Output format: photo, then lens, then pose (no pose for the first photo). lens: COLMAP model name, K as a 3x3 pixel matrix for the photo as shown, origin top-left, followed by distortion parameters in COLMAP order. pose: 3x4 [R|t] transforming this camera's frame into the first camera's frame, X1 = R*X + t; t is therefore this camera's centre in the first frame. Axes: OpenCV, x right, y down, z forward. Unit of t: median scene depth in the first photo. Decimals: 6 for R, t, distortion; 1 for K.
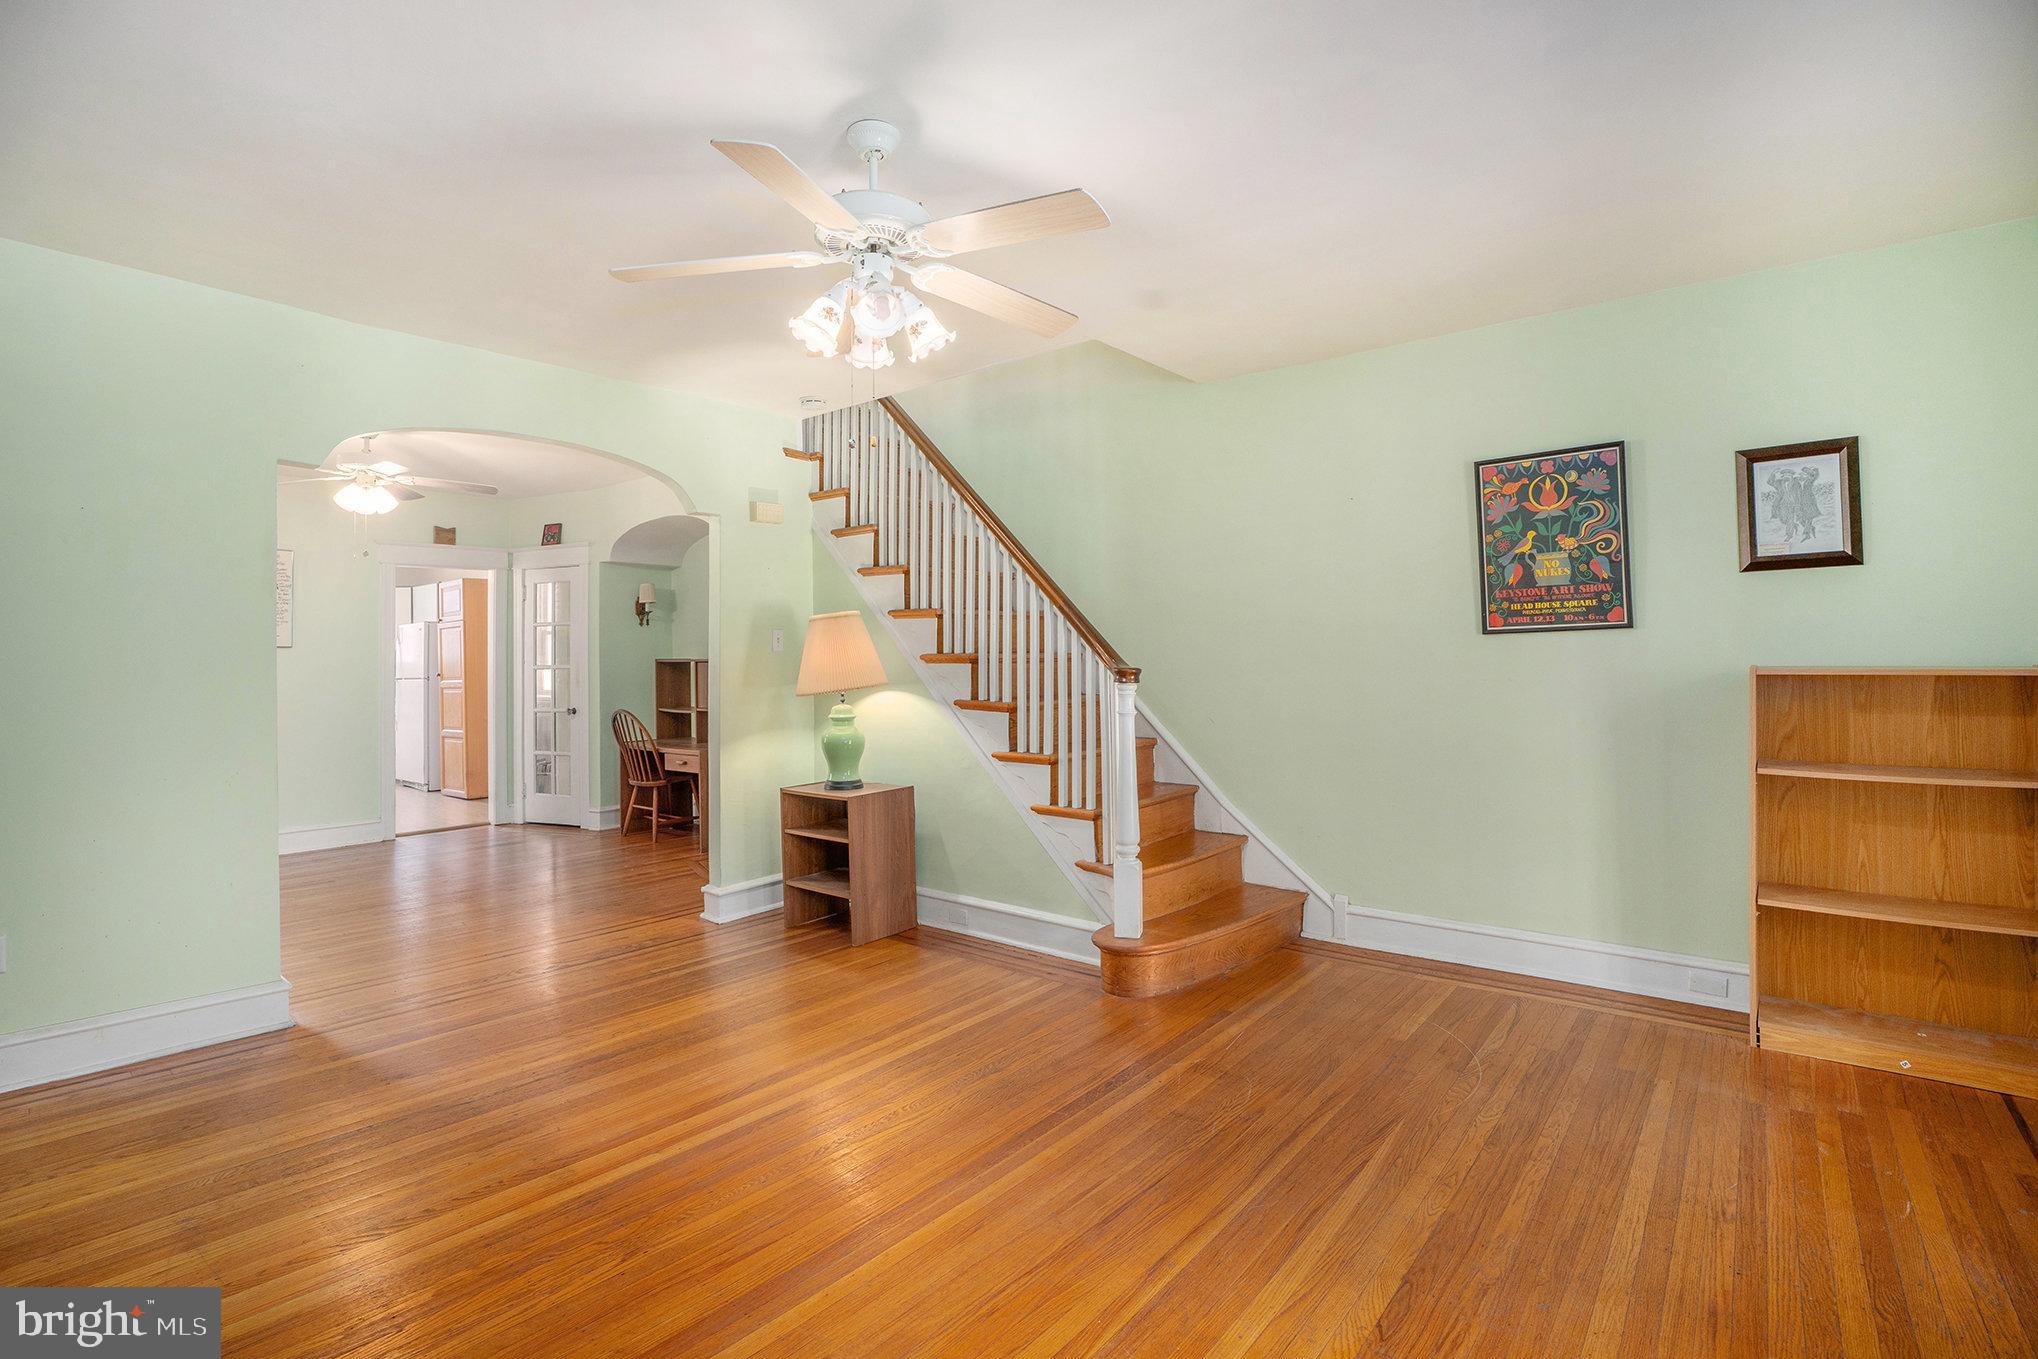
lens RADIAL K [[947.0, 0, 1012.0], [0, 947.0, 659.0], [0, 0, 1]] dist [-0.067191, 0.014826]
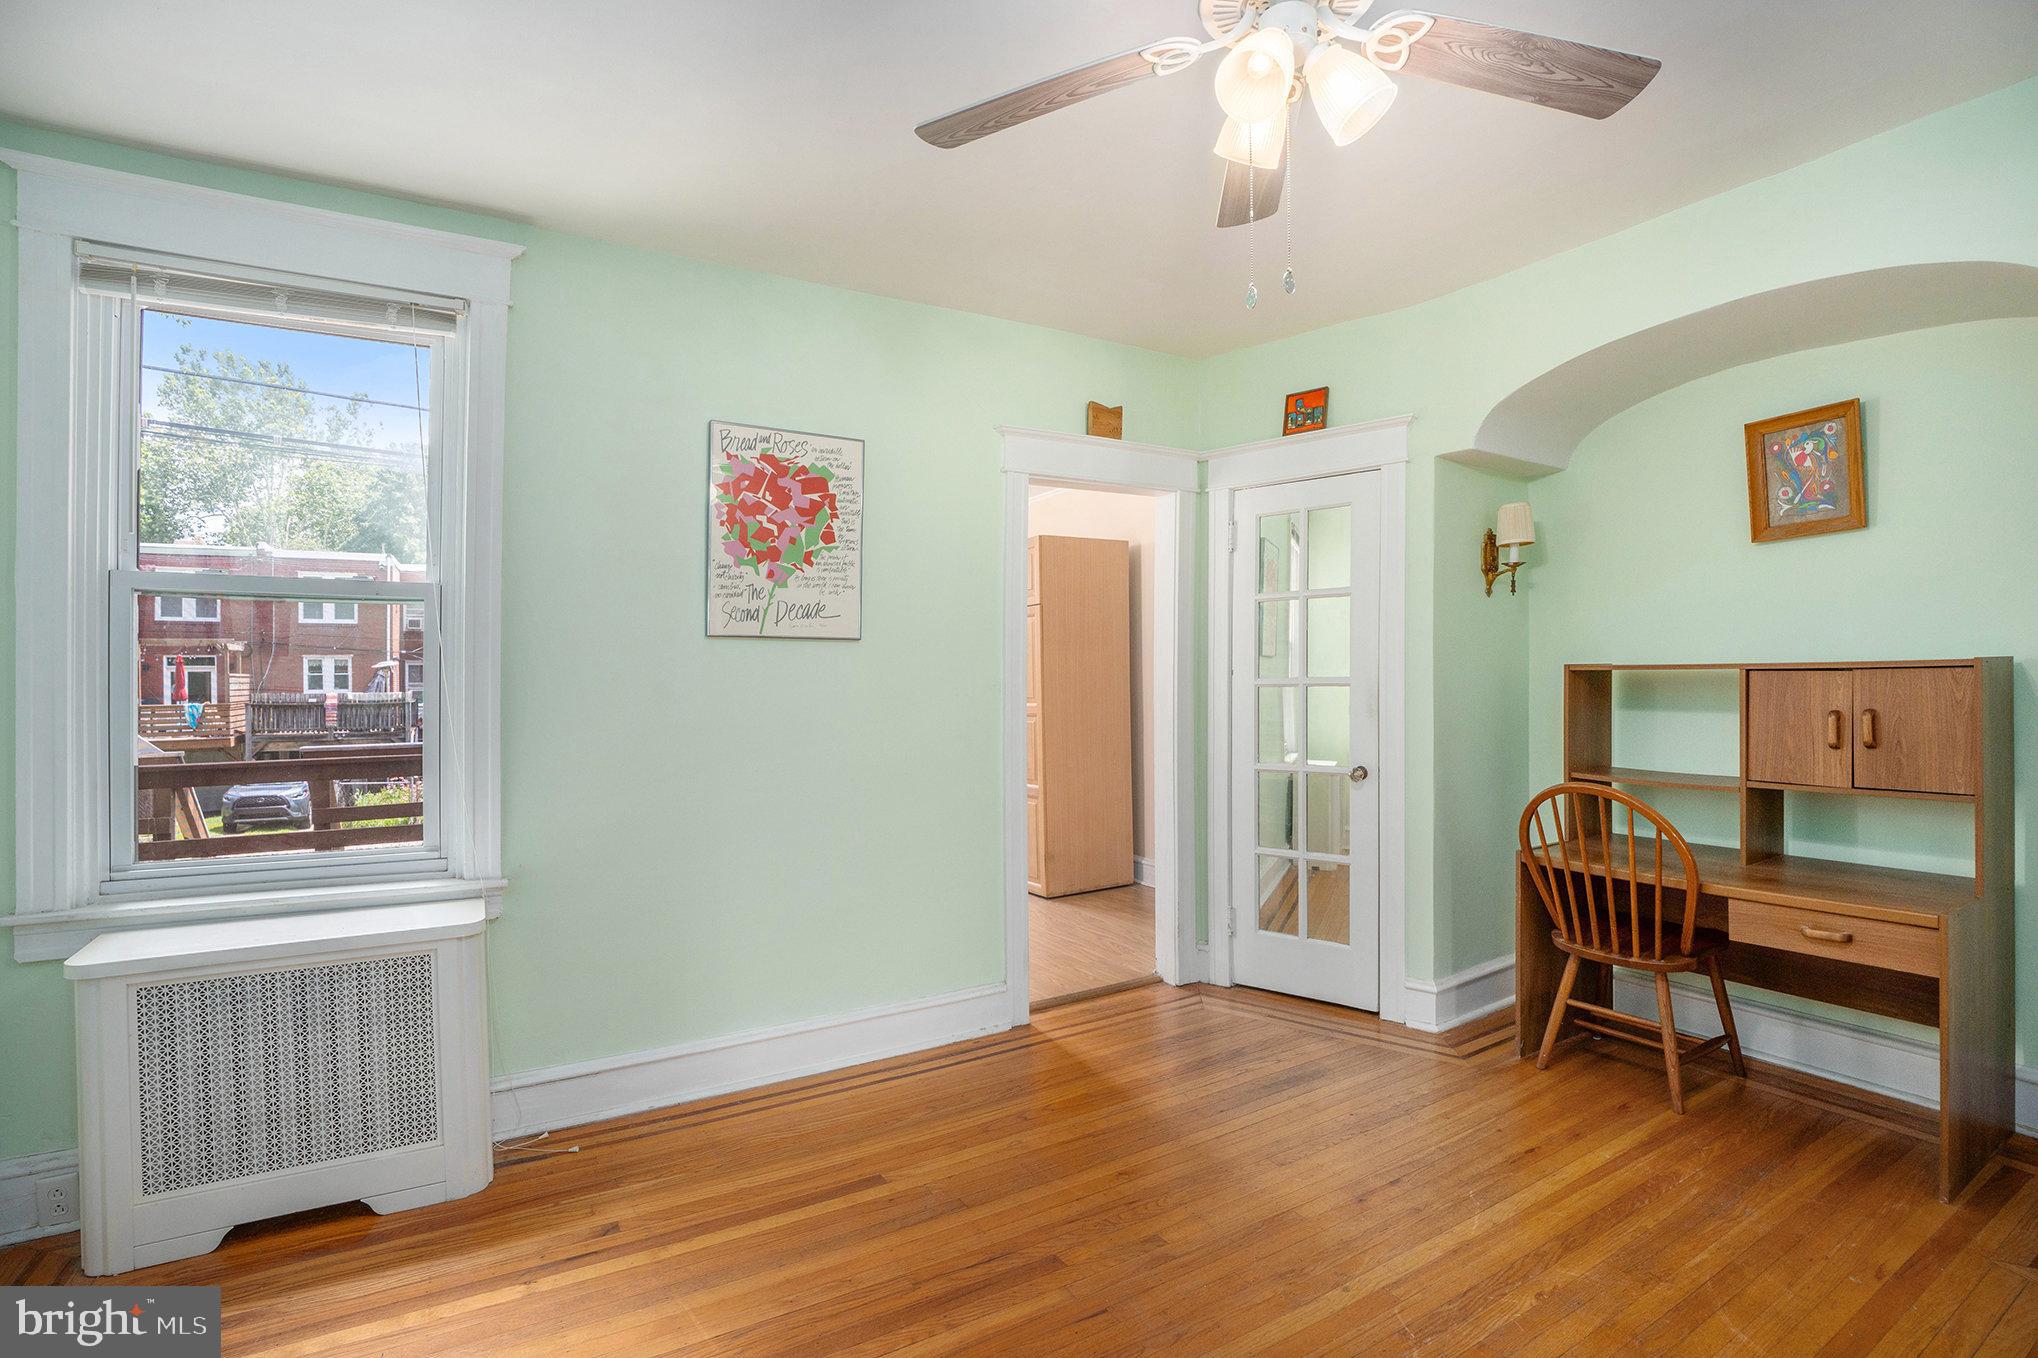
lens RADIAL K [[947.0, 0, 989.7], [0, 947.0, 673.8], [0, 0, 1]] dist [-0.067191, 0.014826]
pose [[0.930937, -0.000608, -0.365178, -0.473530], [0.000372, 1.000000, -0.000714, 0.005489], [0.365179, 0.000529, 0.930937, 0.483515]]
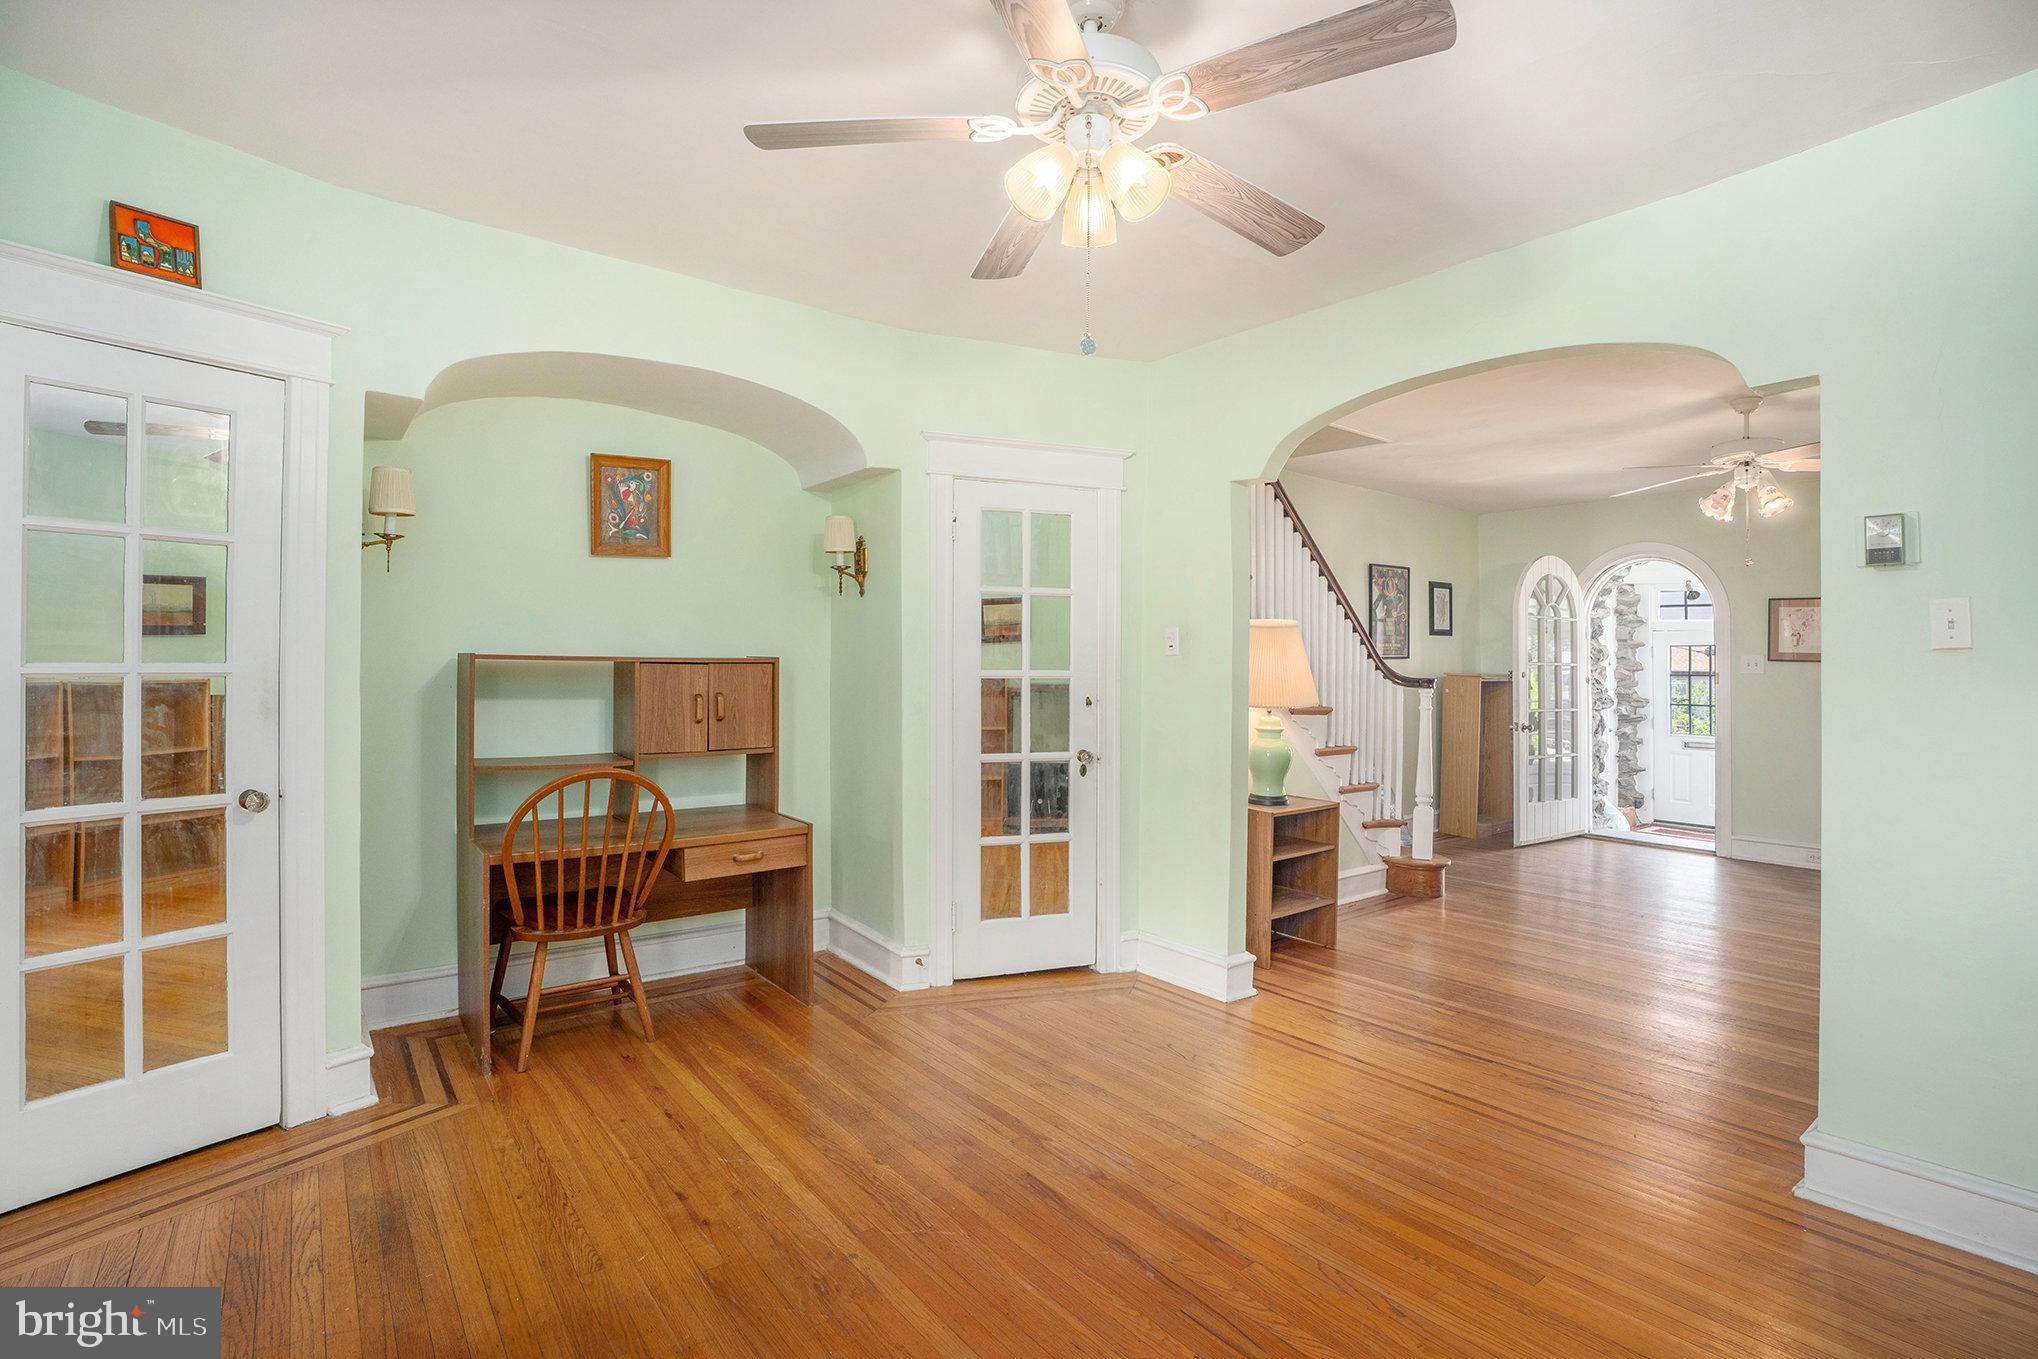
lens RADIAL K [[947.0, 0, 1042.7], [0, 947.0, 665.3], [0, 0, 1]] dist [-0.067191, 0.014826]
pose [[0.206246, 0.015566, 0.978376, -0.730648], [-0.012331, 0.999835, -0.013308, 0.008529], [-0.978423, -0.009320, 0.206404, 0.650152]]
